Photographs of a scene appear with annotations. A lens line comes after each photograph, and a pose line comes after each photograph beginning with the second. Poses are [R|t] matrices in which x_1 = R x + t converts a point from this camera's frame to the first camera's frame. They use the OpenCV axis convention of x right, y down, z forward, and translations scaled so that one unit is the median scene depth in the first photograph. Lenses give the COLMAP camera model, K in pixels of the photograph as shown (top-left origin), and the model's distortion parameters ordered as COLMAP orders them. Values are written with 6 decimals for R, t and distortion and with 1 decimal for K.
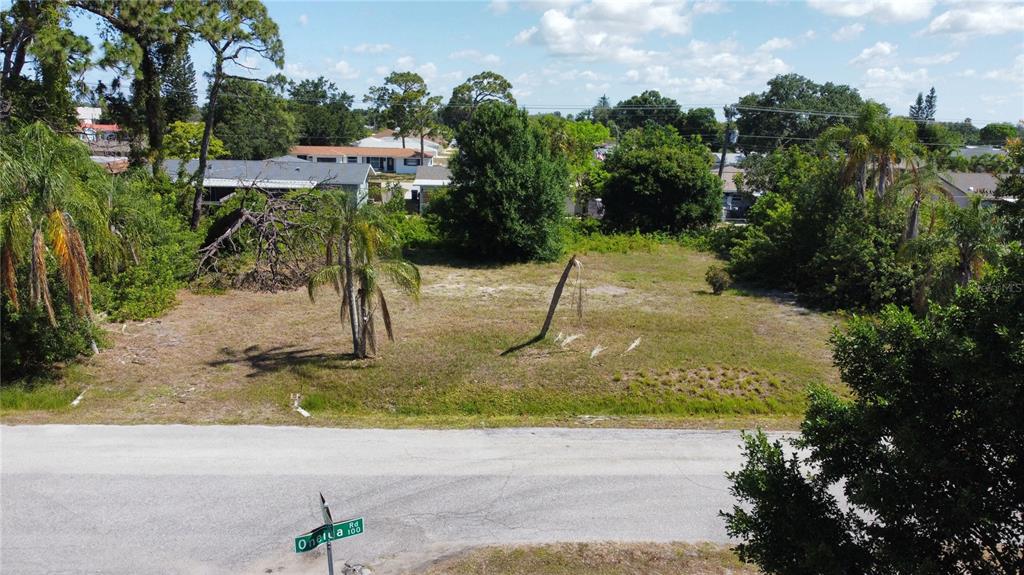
lens RADIAL K [[768.5, 0, 512.0], [0, 768.5, 287.5], [0, 0, 1]] dist [0.000185, -0.003630]
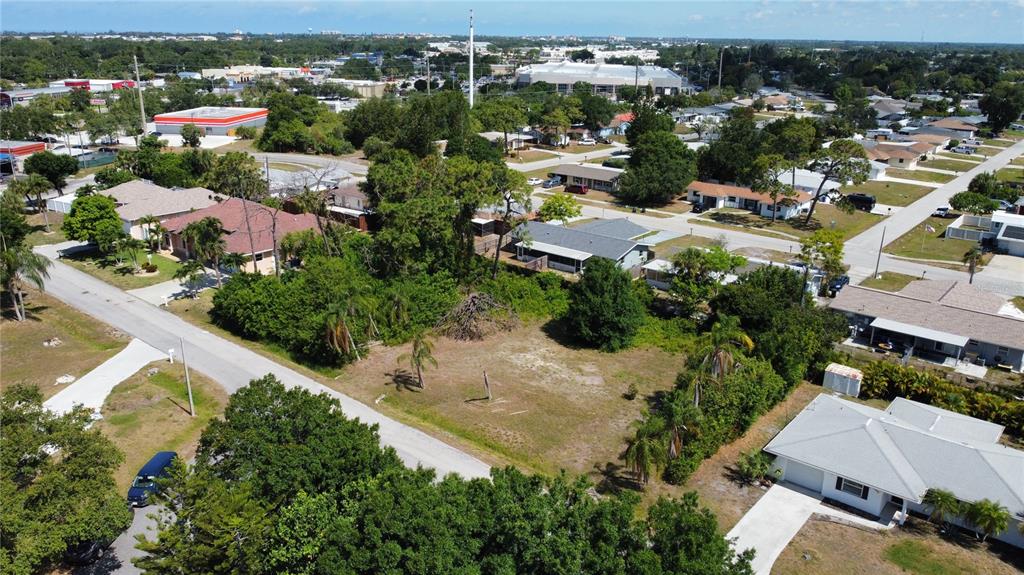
lens RADIAL K [[768.5, 0, 512.0], [0, 768.5, 287.5], [0, 0, 1]] dist [0.000185, -0.003630]
pose [[0.723836, 0.202270, -0.659657, 1.486636], [-0.142390, 0.979275, 0.144030, -0.584602], [0.675119, -0.010326, 0.737636, -0.667530]]
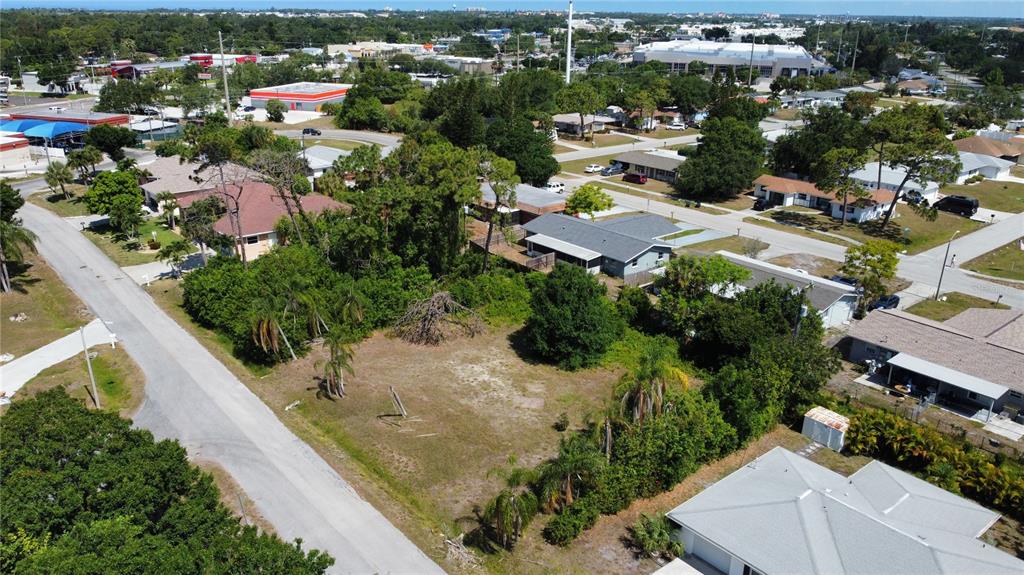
lens RADIAL K [[768.5, 0, 512.0], [0, 768.5, 287.5], [0, 0, 1]] dist [0.000185, -0.003630]
pose [[0.589388, 0.259755, -0.764950, 1.653267], [-0.170124, 0.965571, 0.196801, -0.706769], [0.789734, 0.014144, 0.613287, -0.088025]]
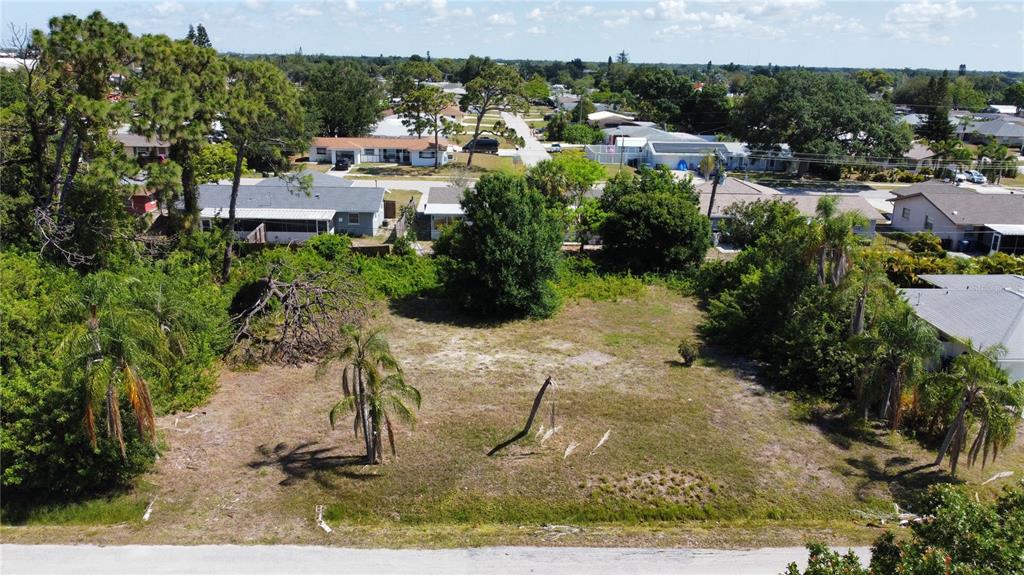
lens RADIAL K [[768.5, 0, 512.0], [0, 768.5, 287.5], [0, 0, 1]] dist [0.000185, -0.003630]
pose [[0.999643, 0.003491, -0.026496, 0.046107], [-0.001520, 0.997255, 0.074032, -0.230421], [0.026682, -0.073966, 0.996904, -0.154370]]
